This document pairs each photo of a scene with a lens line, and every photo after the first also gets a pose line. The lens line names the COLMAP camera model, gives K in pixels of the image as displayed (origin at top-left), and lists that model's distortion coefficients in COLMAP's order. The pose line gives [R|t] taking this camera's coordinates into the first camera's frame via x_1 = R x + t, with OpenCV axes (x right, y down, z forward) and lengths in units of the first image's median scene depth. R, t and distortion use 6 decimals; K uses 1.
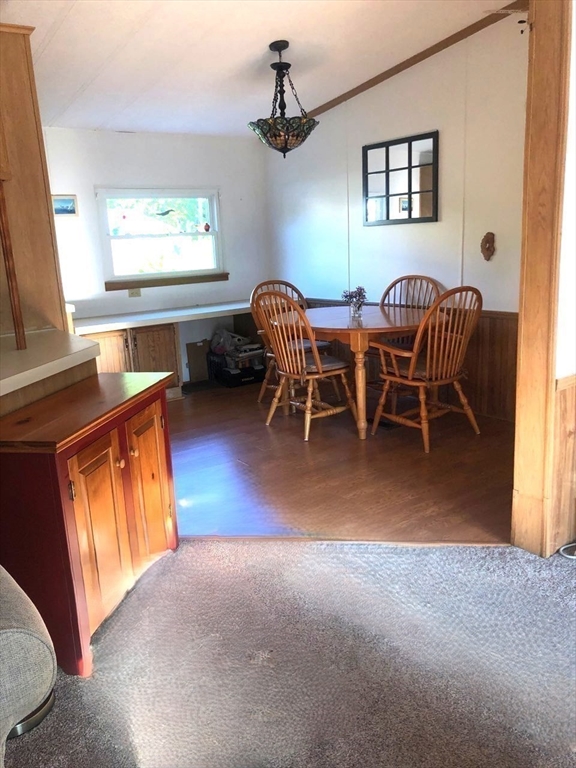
lens RADIAL K [[628.7, 0, 288.0], [0, 628.7, 384.0], [0, 0, 1]] dist [-0.001073, -0.000408]
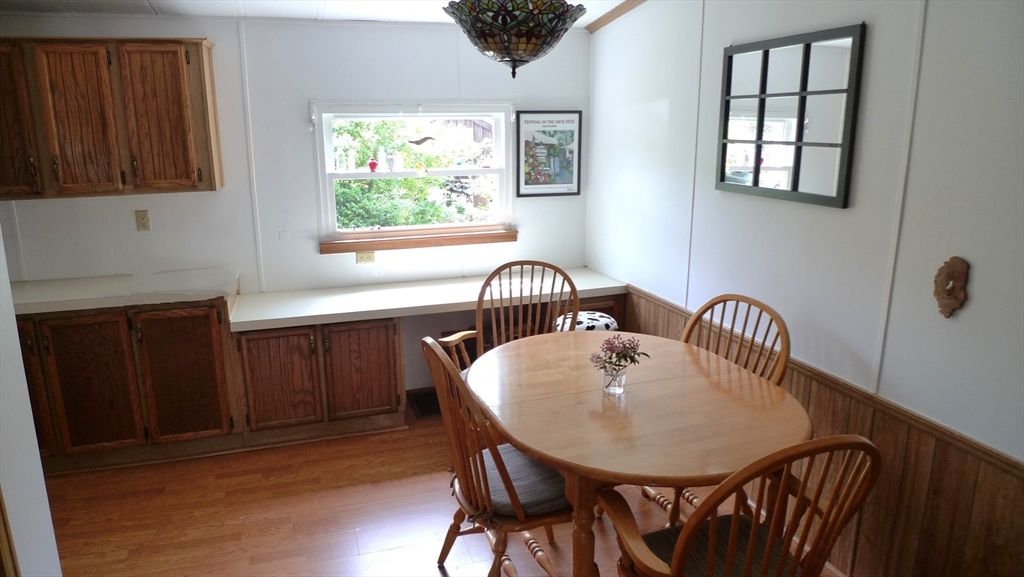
lens RADIAL K [[664.7, 0, 512.0], [0, 664.7, 288.5], [0, 0, 1]] dist [-0.041932, -0.000401]
pose [[0.952127, 0.108906, -0.285646, 0.136825], [-0.103844, 0.994051, 0.032857, -0.177129], [0.287524, -0.001621, 0.957772, 0.417732]]
